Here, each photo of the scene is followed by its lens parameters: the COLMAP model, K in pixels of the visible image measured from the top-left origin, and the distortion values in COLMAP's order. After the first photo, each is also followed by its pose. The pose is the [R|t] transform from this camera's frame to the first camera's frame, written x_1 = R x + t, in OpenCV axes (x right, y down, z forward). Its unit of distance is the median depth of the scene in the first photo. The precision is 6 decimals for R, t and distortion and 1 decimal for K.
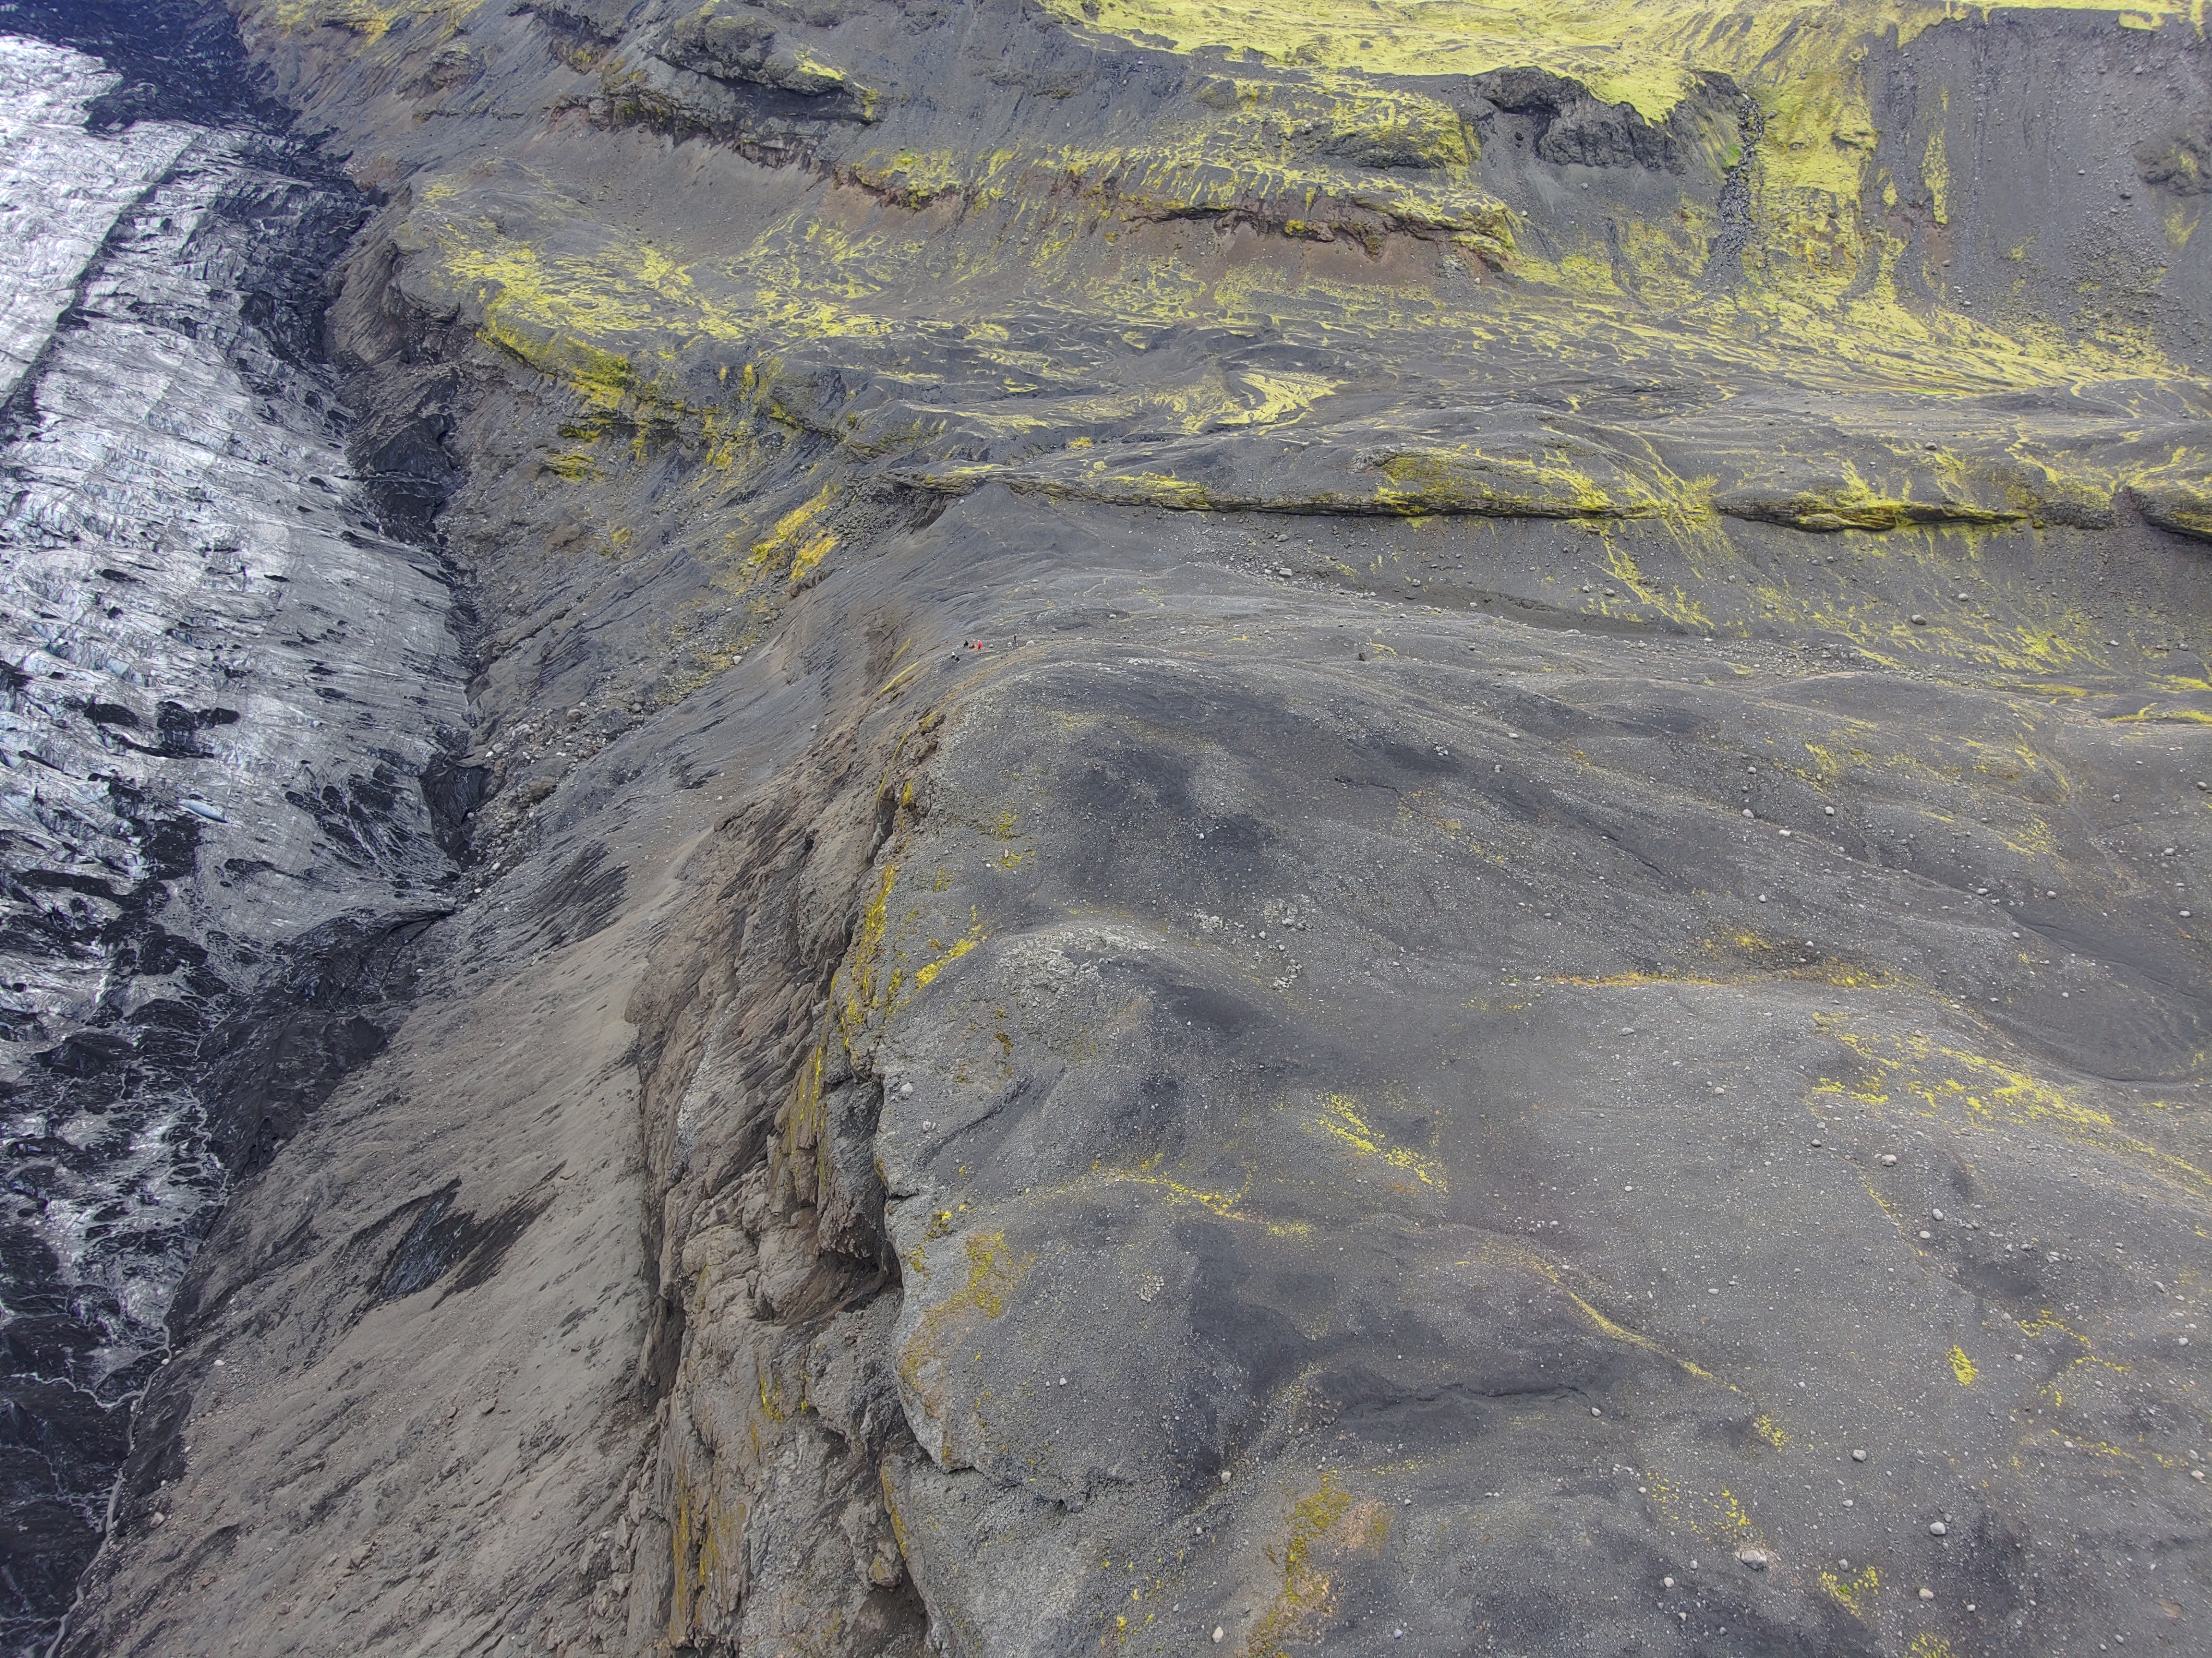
lens RADIAL K [[1322.4, 0, 1116.1], [0, 1322.4, 829.8], [0, 0, 1]] dist [0.080592, -0.109451]
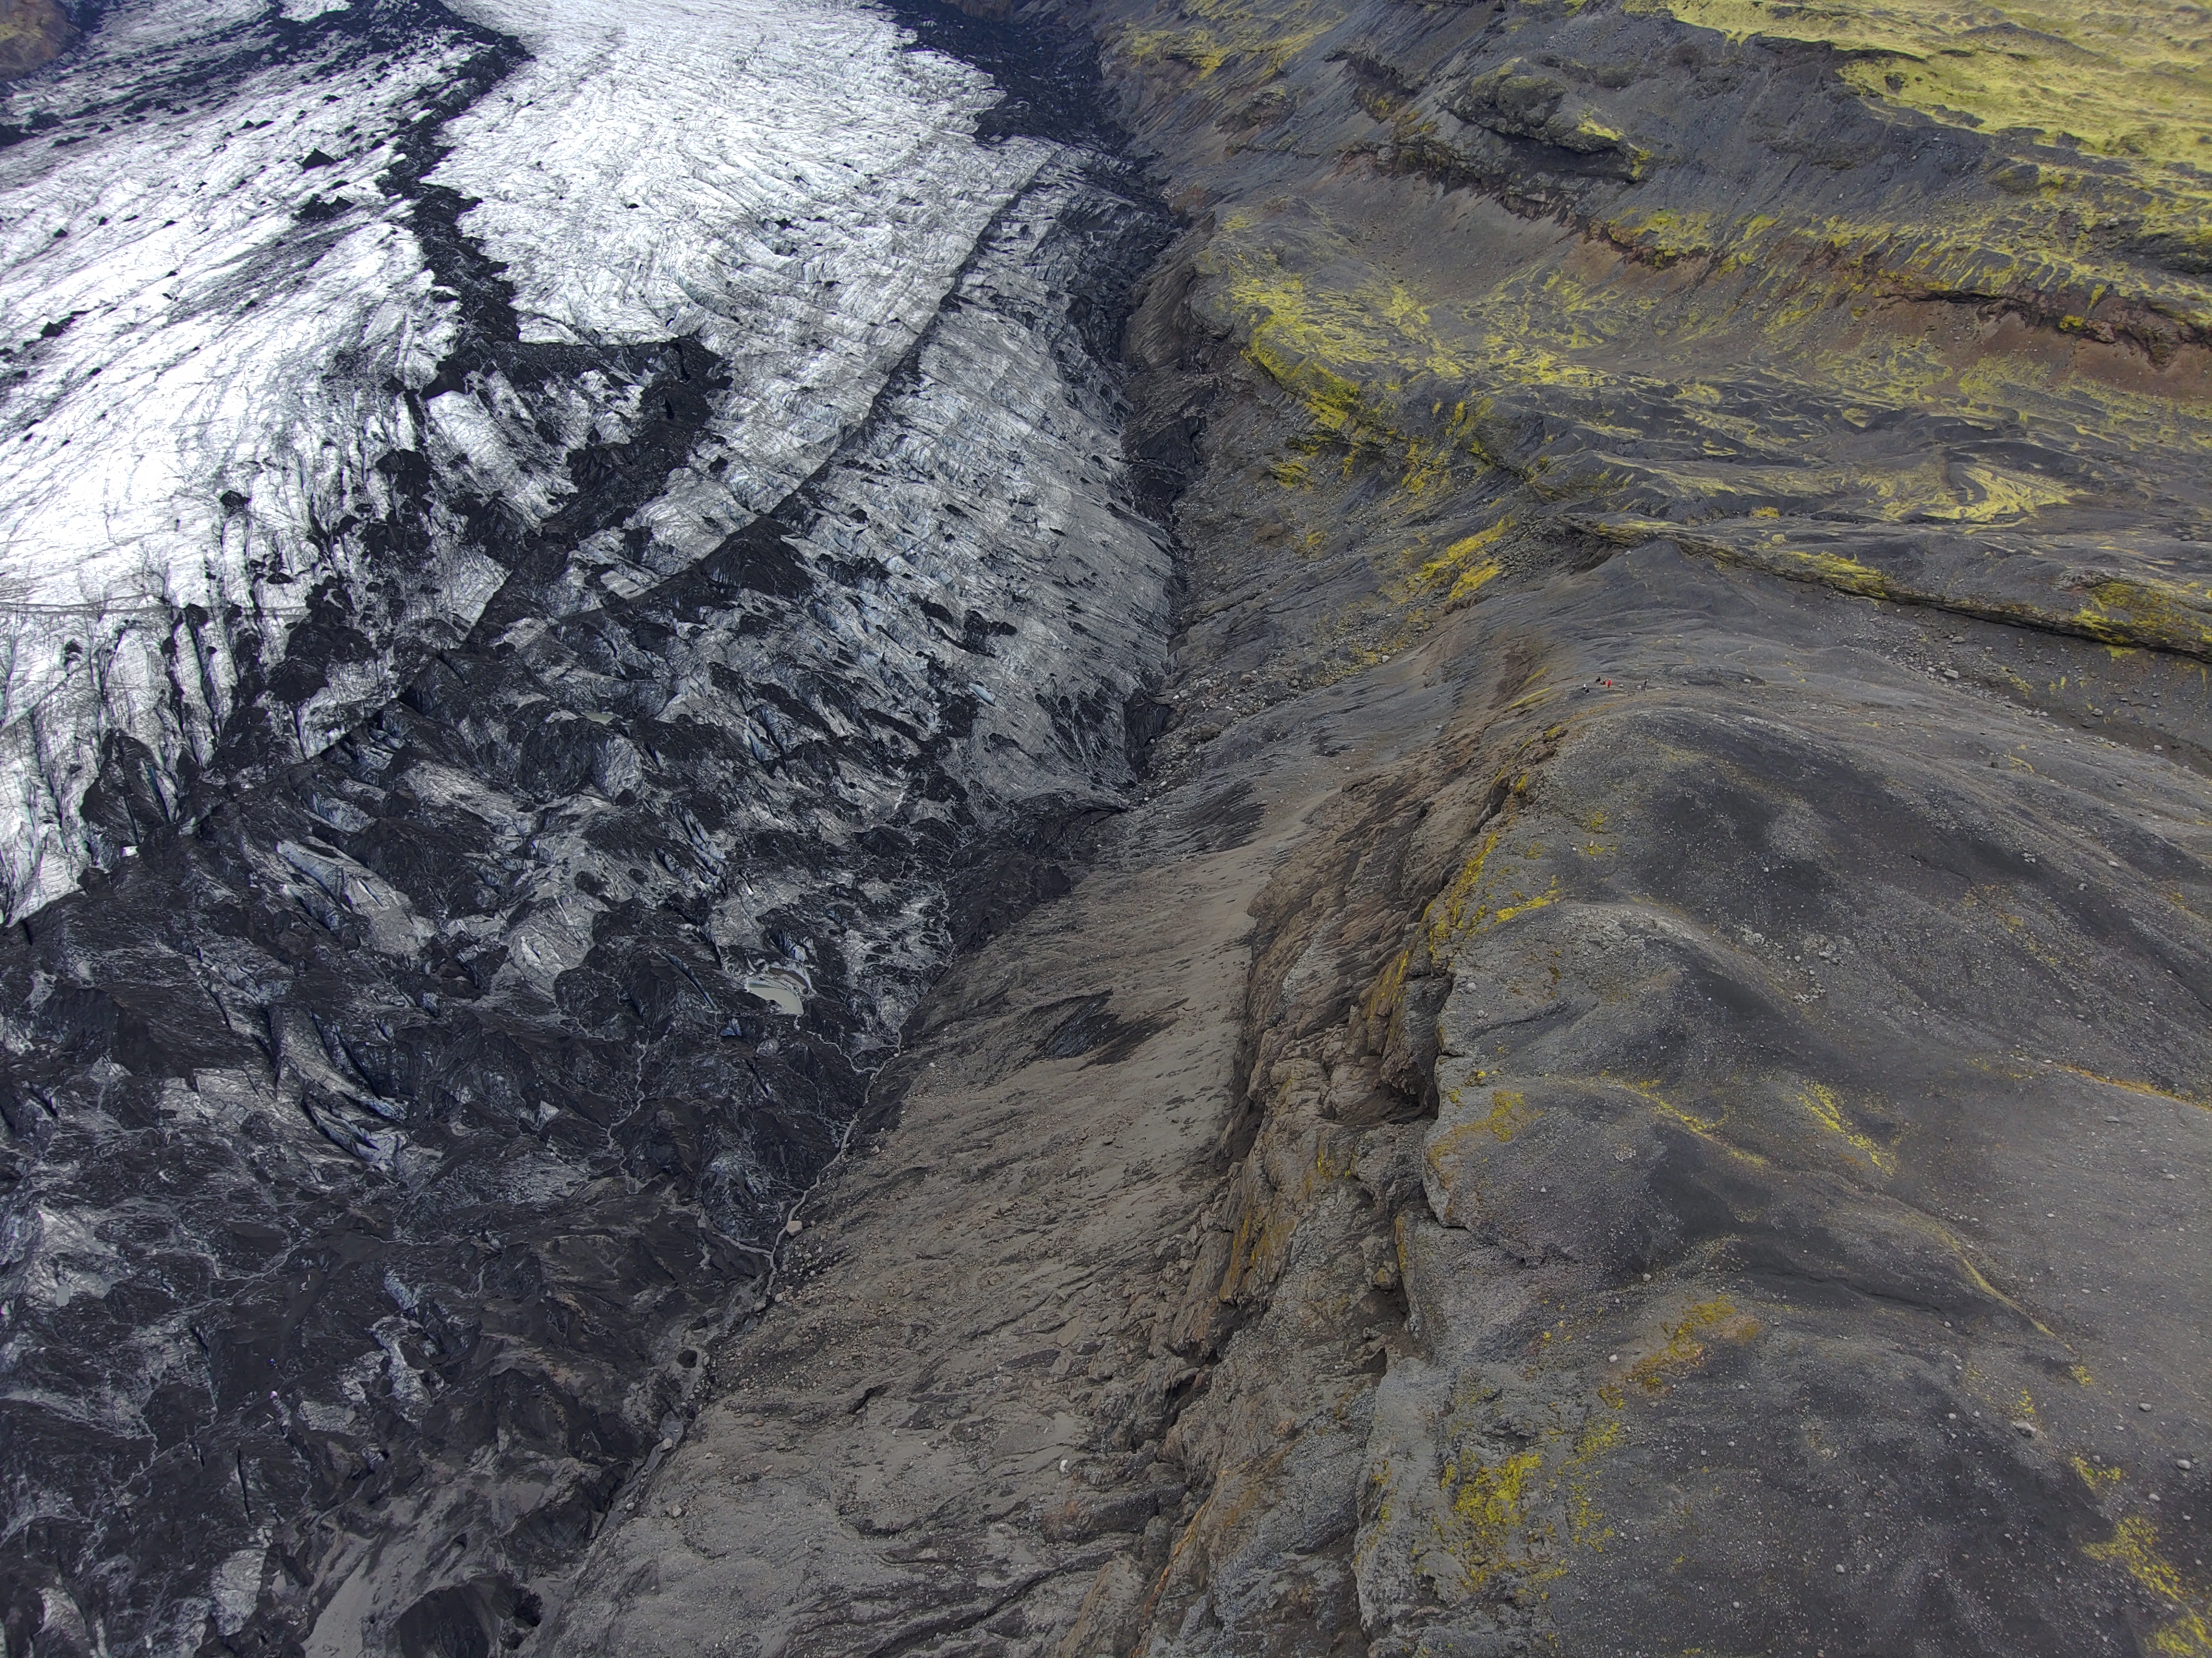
lens RADIAL K [[1308.9, 0, 1114.6], [0, 1308.9, 832.6], [0, 0, 1]] dist [0.105417, -0.139483]
pose [[0.880092, 0.243184, -0.407799, 0.012172], [-0.246103, 0.968142, 0.046208, 0.025824], [0.406044, 0.059693, 0.911902, -0.142517]]
